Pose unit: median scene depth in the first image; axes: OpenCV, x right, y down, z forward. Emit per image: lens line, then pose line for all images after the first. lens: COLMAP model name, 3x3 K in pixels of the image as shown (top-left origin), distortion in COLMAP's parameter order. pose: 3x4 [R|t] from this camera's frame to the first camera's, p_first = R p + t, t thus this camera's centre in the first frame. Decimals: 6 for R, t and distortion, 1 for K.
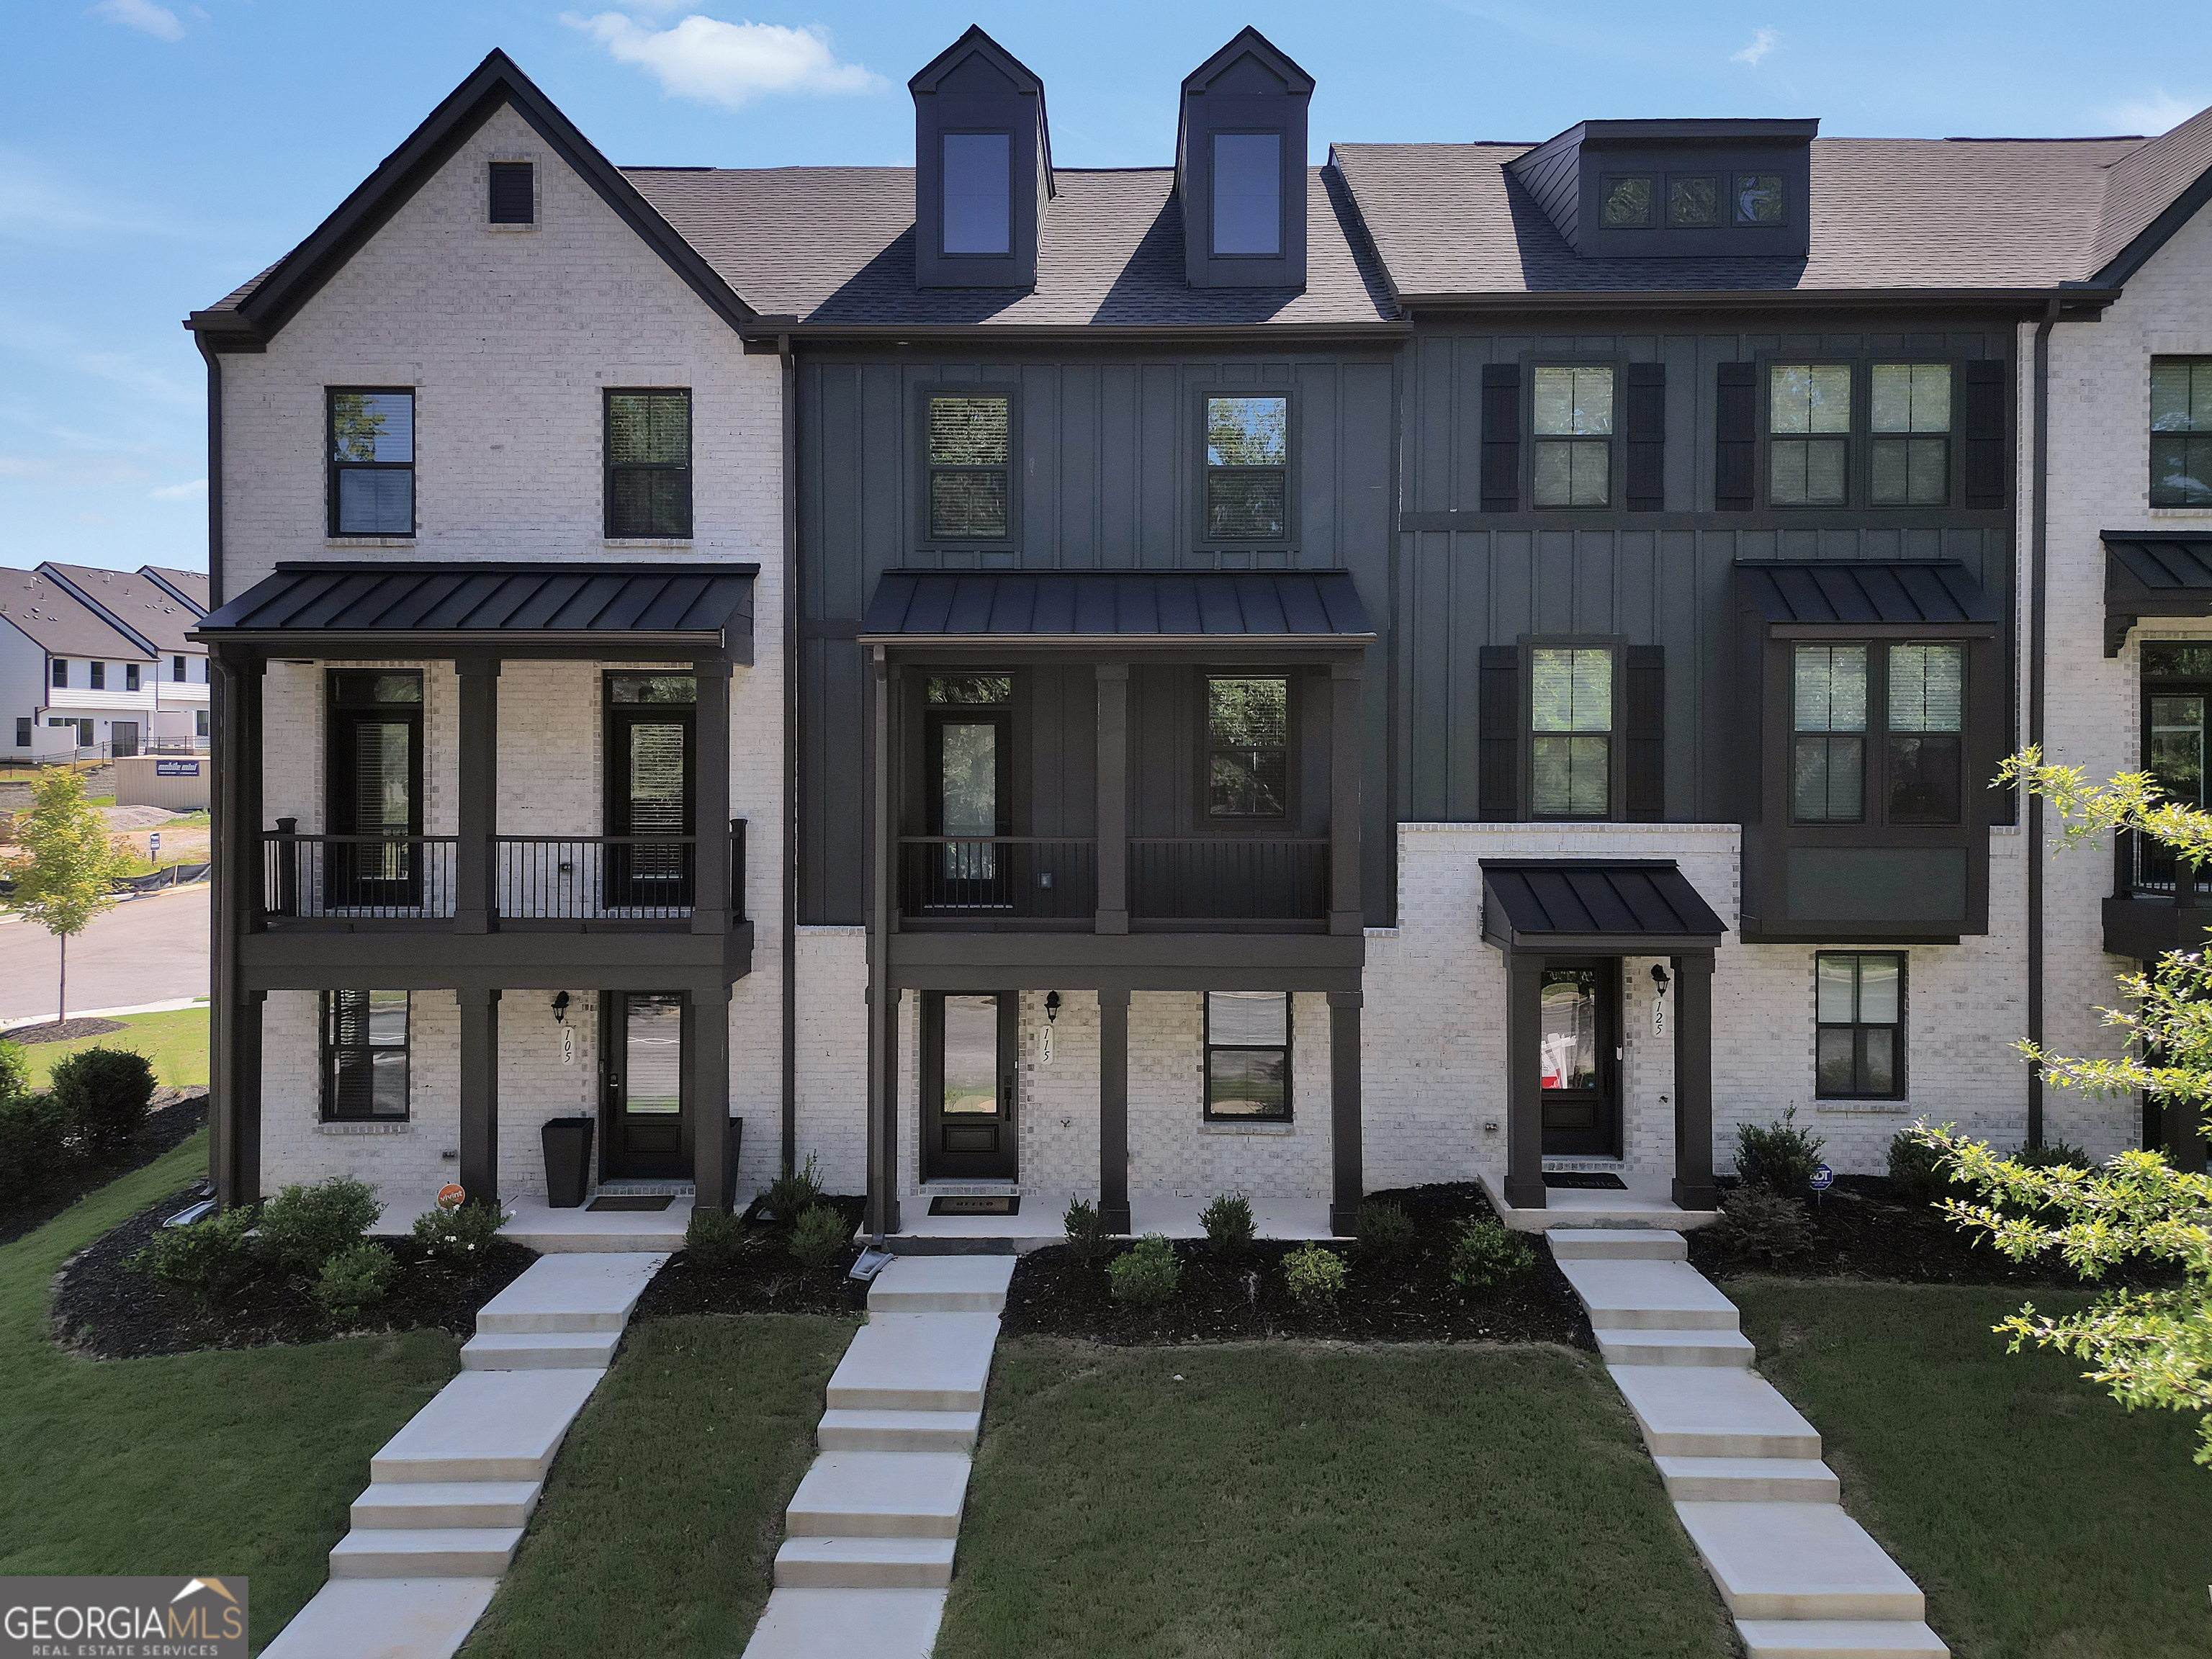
lens RADIAL K [[1595.7, 0, 1141.2], [0, 1595.7, 769.0], [0, 0, 1]] dist [0.048548, -0.060591]
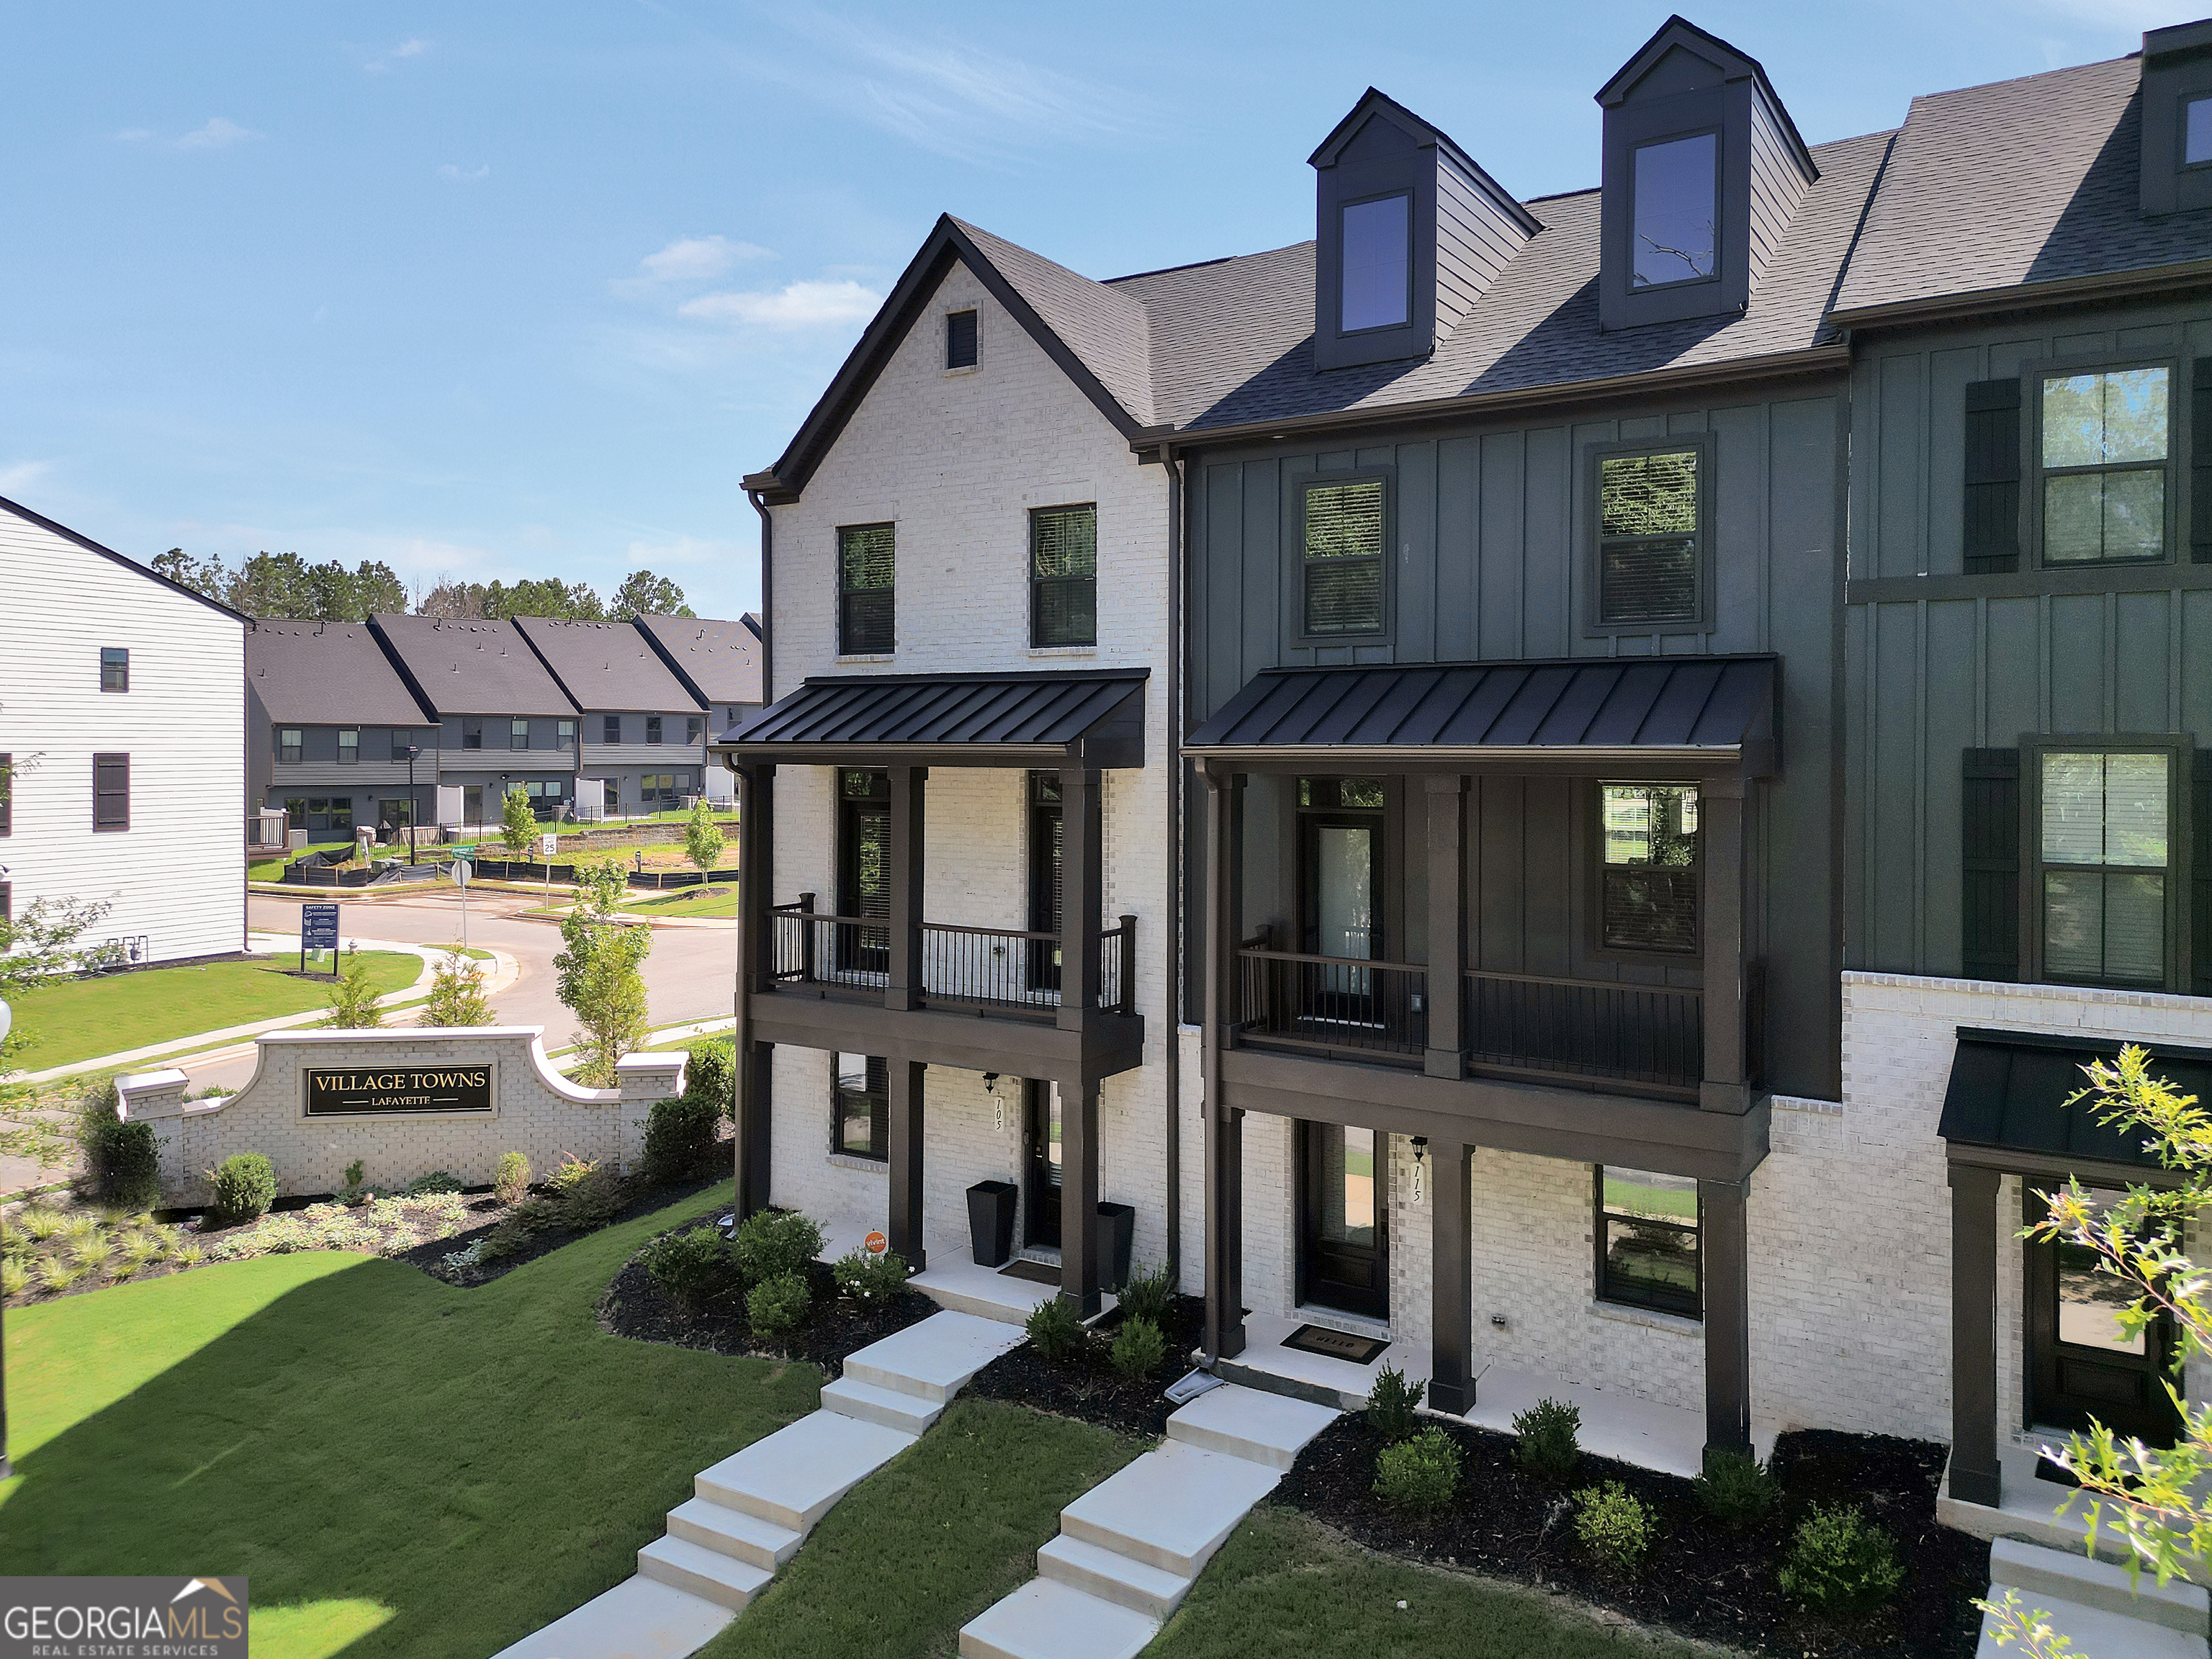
lens RADIAL K [[1595.7, 0, 1141.2], [0, 1595.7, 769.0], [0, 0, 1]] dist [0.048548, -0.060591]
pose [[0.839792, 0.011109, -0.542794, 0.310515], [-0.014084, 0.999900, -0.001325, -0.062763], [0.542725, 0.008758, 0.839865, 0.144141]]
